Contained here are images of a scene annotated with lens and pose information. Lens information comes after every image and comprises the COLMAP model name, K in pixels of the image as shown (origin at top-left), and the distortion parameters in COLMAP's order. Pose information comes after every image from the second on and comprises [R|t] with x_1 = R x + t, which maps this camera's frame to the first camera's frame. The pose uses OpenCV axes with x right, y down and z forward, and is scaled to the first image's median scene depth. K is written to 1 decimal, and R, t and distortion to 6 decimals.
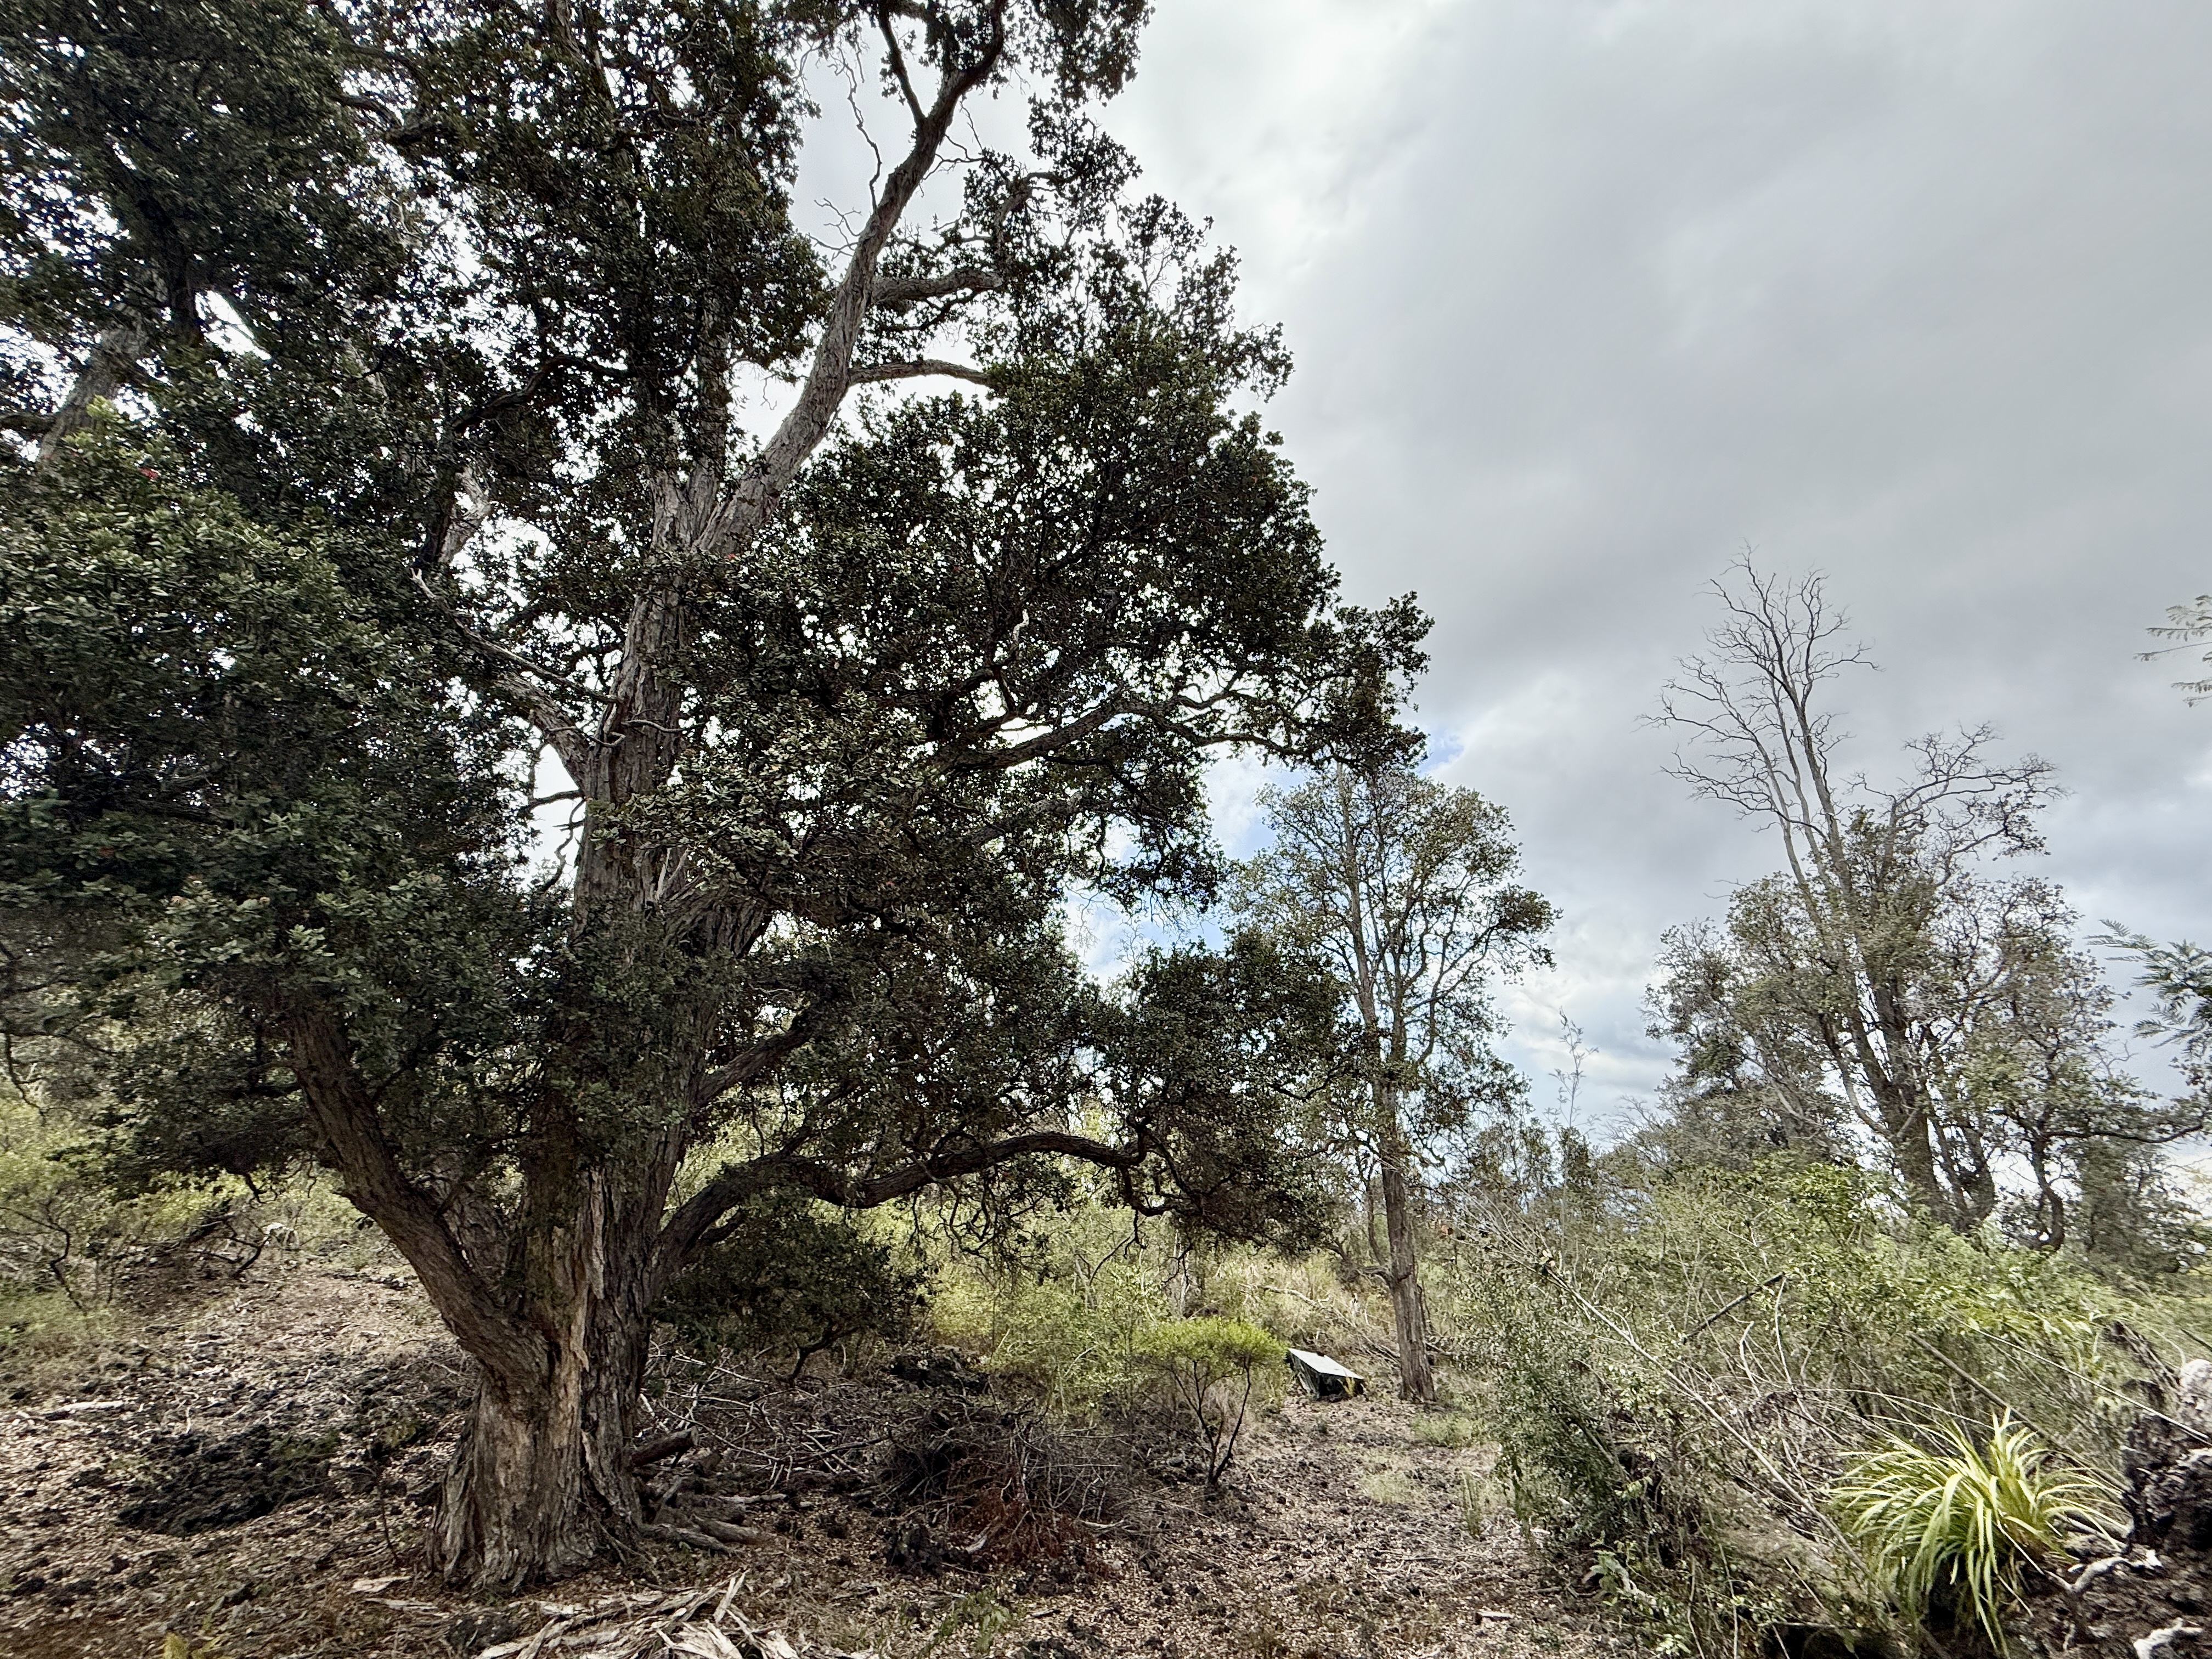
lens RADIAL K [[880.9, 0, 1108.5], [0, 880.9, 822.0], [0, 0, 1]] dist [-0.001073, -0.000178]
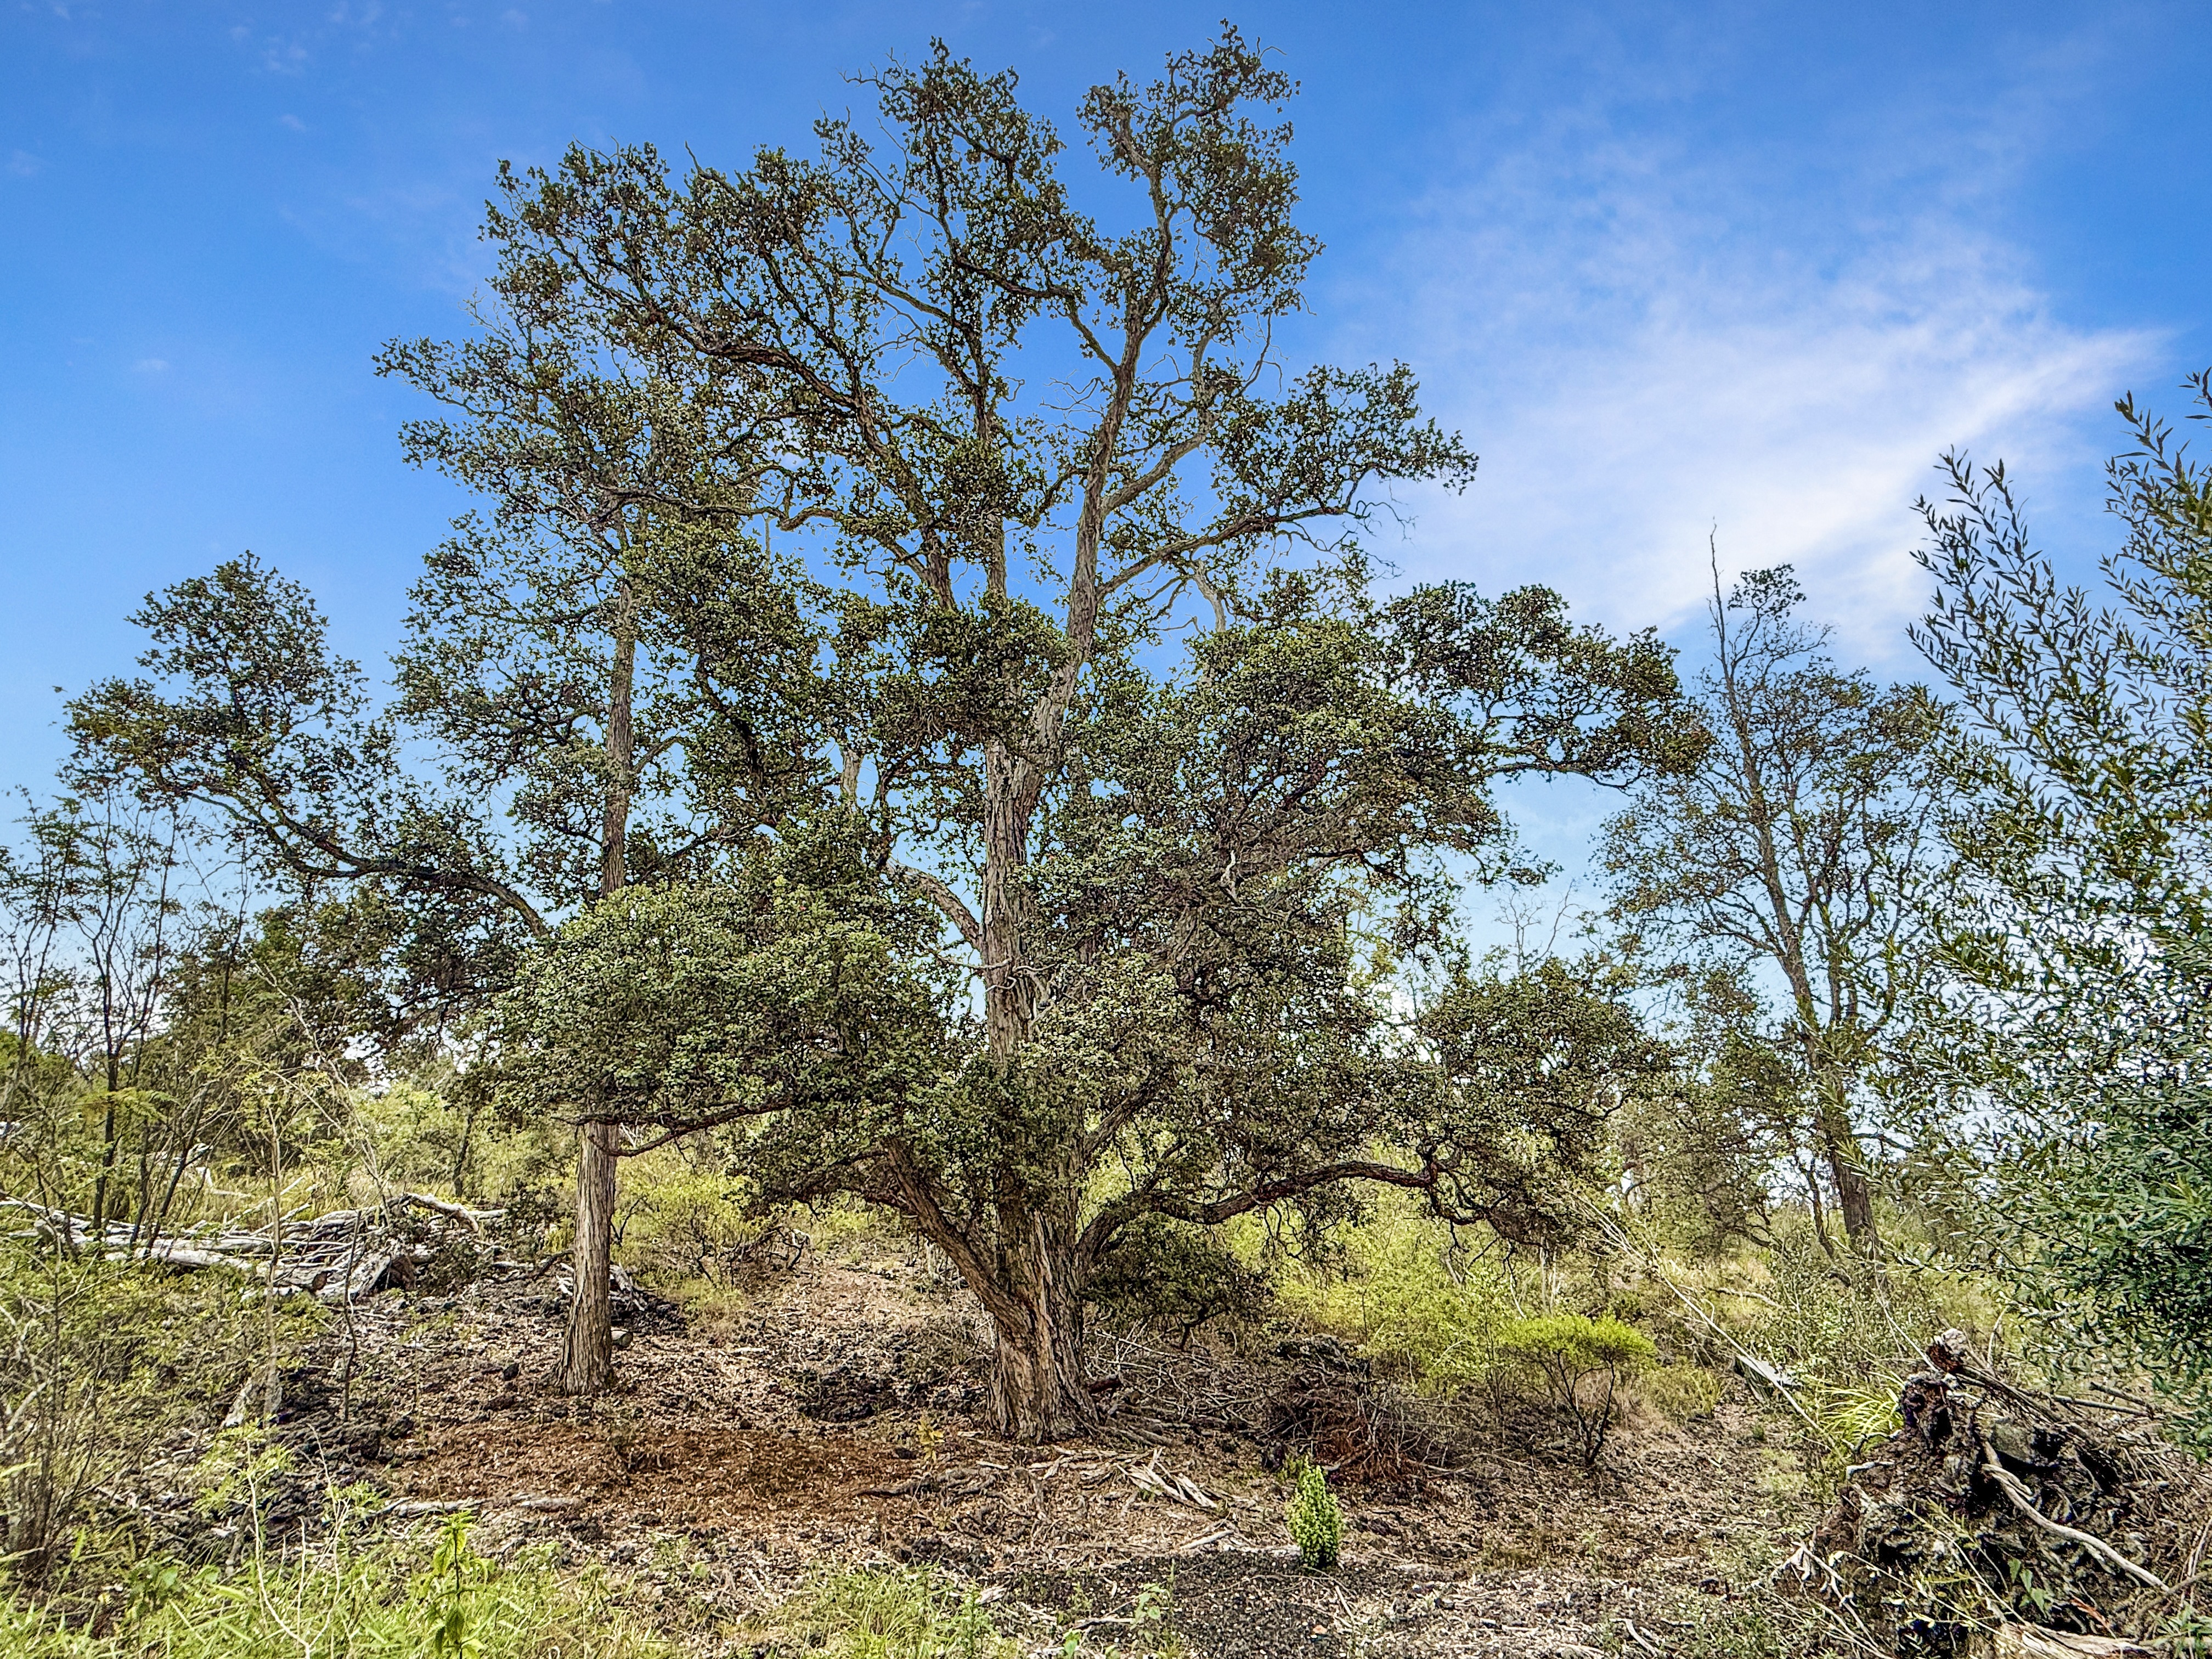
lens RADIAL K [[1110.7, 0, 1105.0], [0, 1110.7, 828.6], [0, 0, 1]] dist [-0.010131, 0.000227]
pose [[0.924078, -0.133313, -0.358202, 0.226205], [0.166260, 0.984089, 0.062661, -0.251837], [0.344149, -0.117458, 0.931539, -0.488370]]
